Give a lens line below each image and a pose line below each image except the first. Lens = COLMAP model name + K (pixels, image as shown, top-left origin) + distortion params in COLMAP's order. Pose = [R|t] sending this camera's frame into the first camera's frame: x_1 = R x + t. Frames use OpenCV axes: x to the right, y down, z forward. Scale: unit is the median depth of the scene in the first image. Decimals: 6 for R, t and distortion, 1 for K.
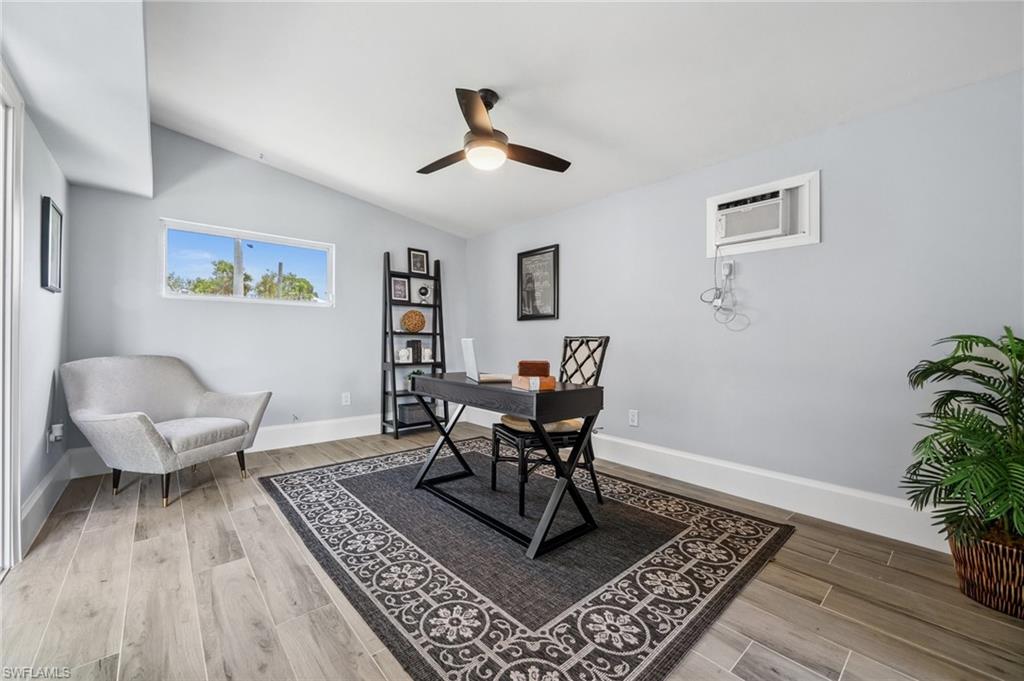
lens RADIAL K [[405.7, 0, 514.3], [0, 405.7, 341.3], [0, 0, 1]] dist [0.003438, -0.000815]
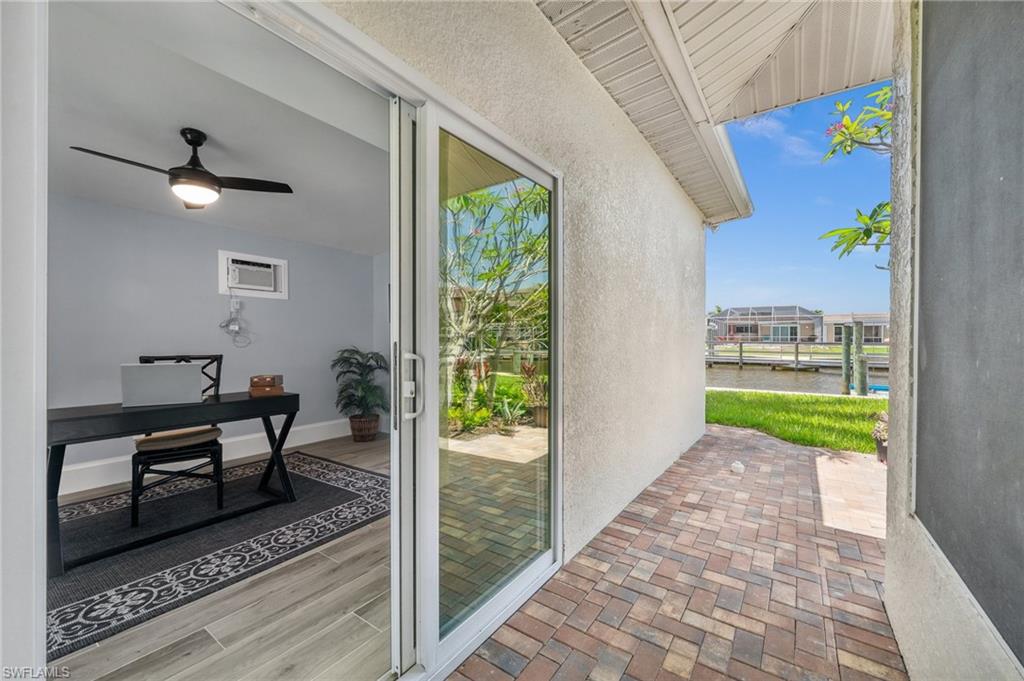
lens RADIAL K [[405.7, 0, 511.3], [0, 405.7, 340.7], [0, 0, 1]] dist [0.003438, -0.000815]
pose [[-0.227255, -0.011924, 0.973762, -1.576799], [-0.000112, 0.999925, 0.012218, -0.094184], [-0.973835, 0.002667, -0.227239, 0.521882]]
